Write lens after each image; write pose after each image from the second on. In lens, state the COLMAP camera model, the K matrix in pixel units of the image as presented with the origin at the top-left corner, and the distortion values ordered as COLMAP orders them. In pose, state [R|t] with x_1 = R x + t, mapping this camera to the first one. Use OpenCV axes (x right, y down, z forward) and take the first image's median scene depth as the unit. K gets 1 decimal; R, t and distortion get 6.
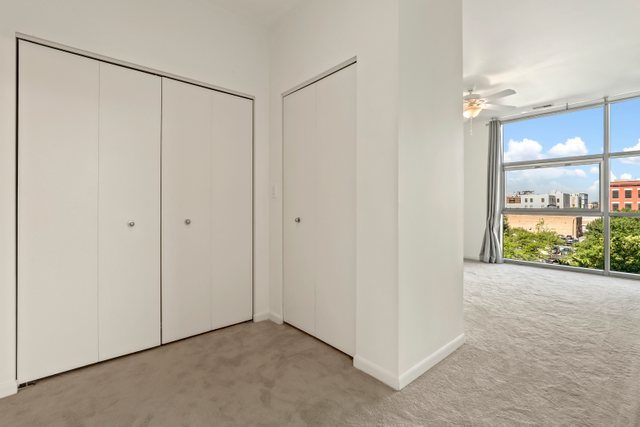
lens RADIAL K [[292.3, 0, 322.5], [0, 292.3, 209.6], [0, 0, 1]] dist [-0.008688, 0.000163]
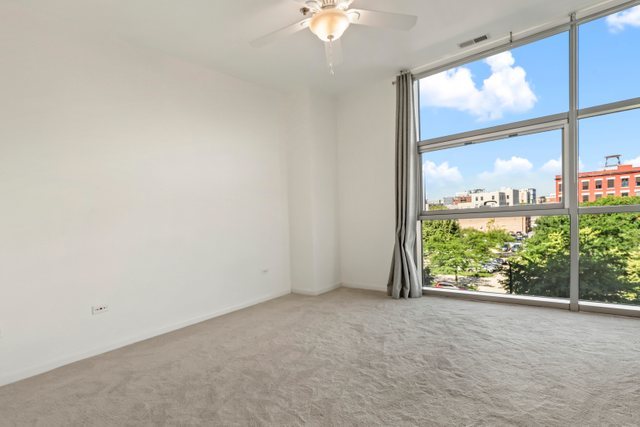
lens RADIAL K [[280.8, 0, 318.1], [0, 280.8, 237.0], [0, 0, 1]] dist [0.001679, 0.000269]
pose [[0.994366, -0.068450, 0.080937, 0.295390], [0.063074, 0.995743, 0.067213, -0.003801], [-0.085193, -0.061729, 0.994450, 0.341526]]
